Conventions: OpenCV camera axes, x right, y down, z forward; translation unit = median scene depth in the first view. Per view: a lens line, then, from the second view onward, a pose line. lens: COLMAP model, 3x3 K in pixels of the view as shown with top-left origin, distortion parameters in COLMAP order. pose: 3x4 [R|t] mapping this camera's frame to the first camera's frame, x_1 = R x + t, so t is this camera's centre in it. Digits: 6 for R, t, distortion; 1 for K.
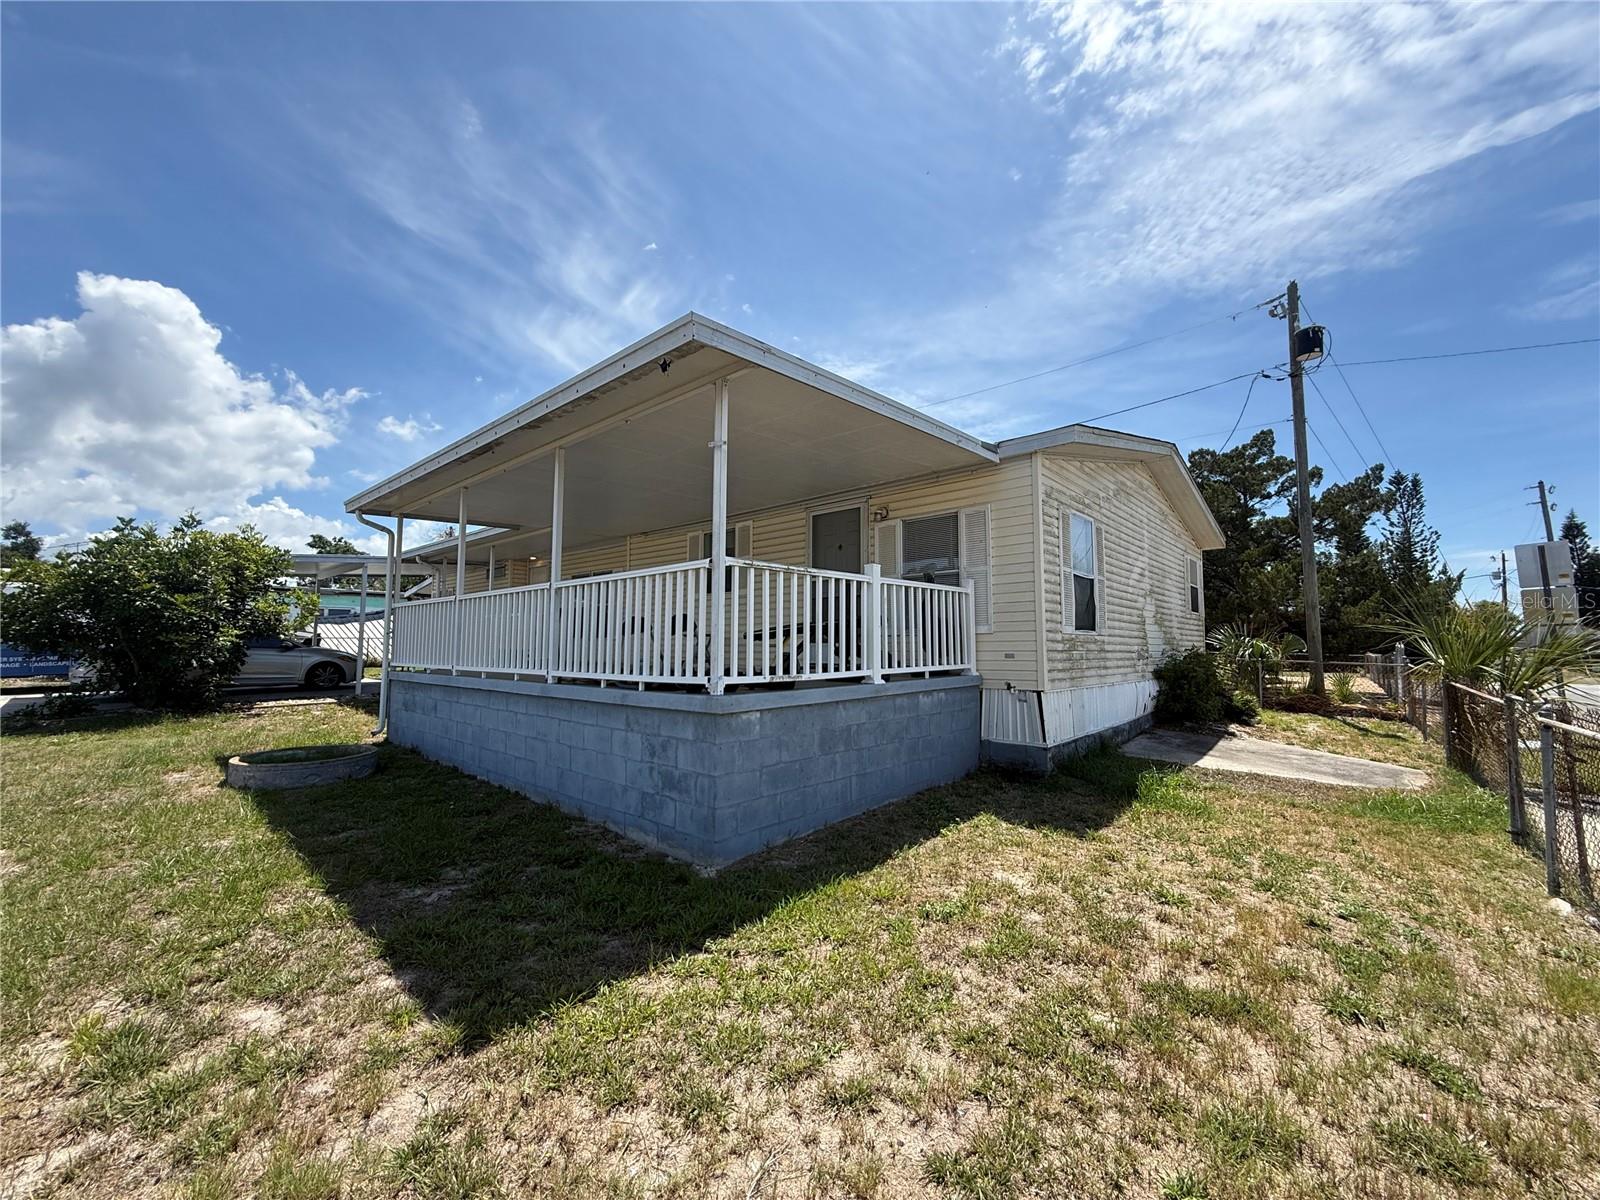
lens RADIAL K [[643.2, 0, 800.5], [0, 643.2, 589.6], [0, 0, 1]] dist [-0.000201, 0.000348]
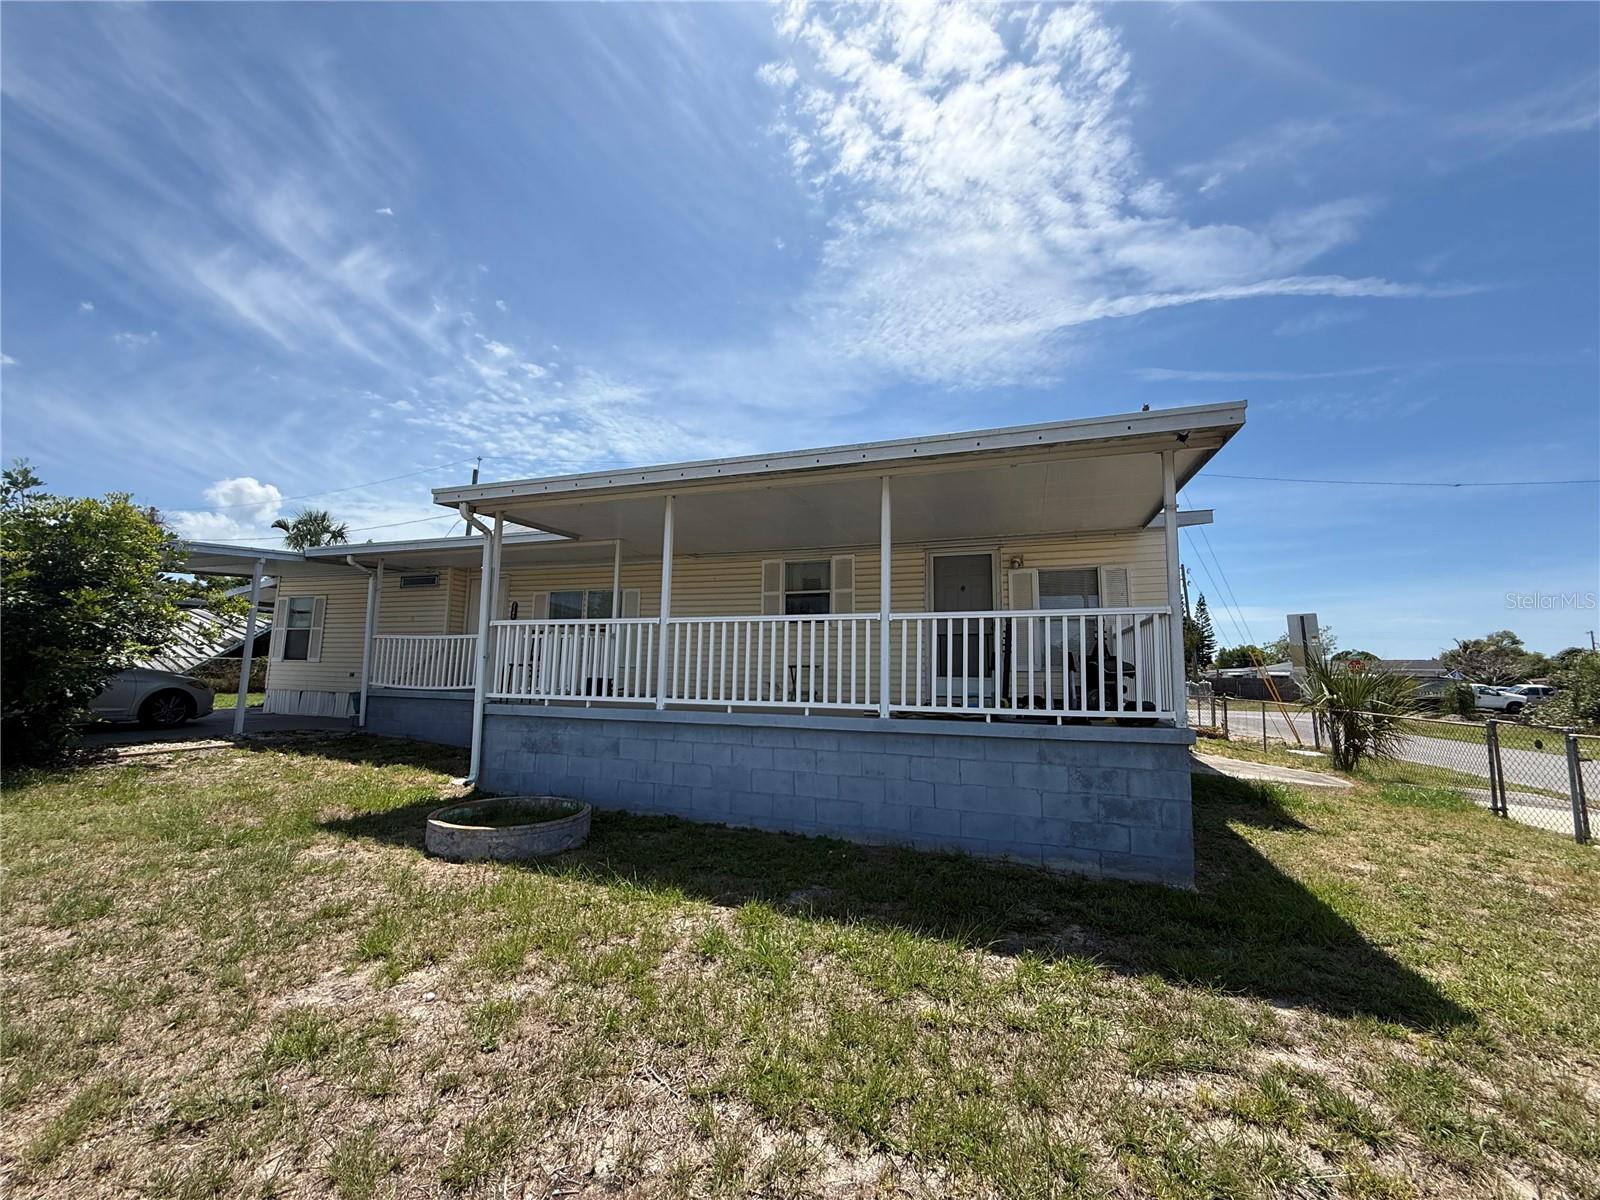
lens RADIAL K [[643.2, 0, 798.2], [0, 643.2, 583.4], [0, 0, 1]] dist [-0.000201, 0.000348]
pose [[0.924378, 0.069171, 0.375154, -0.562234], [-0.048405, 0.996742, -0.064509, 0.008347], [-0.378394, 0.041472, 0.924715, 0.096171]]
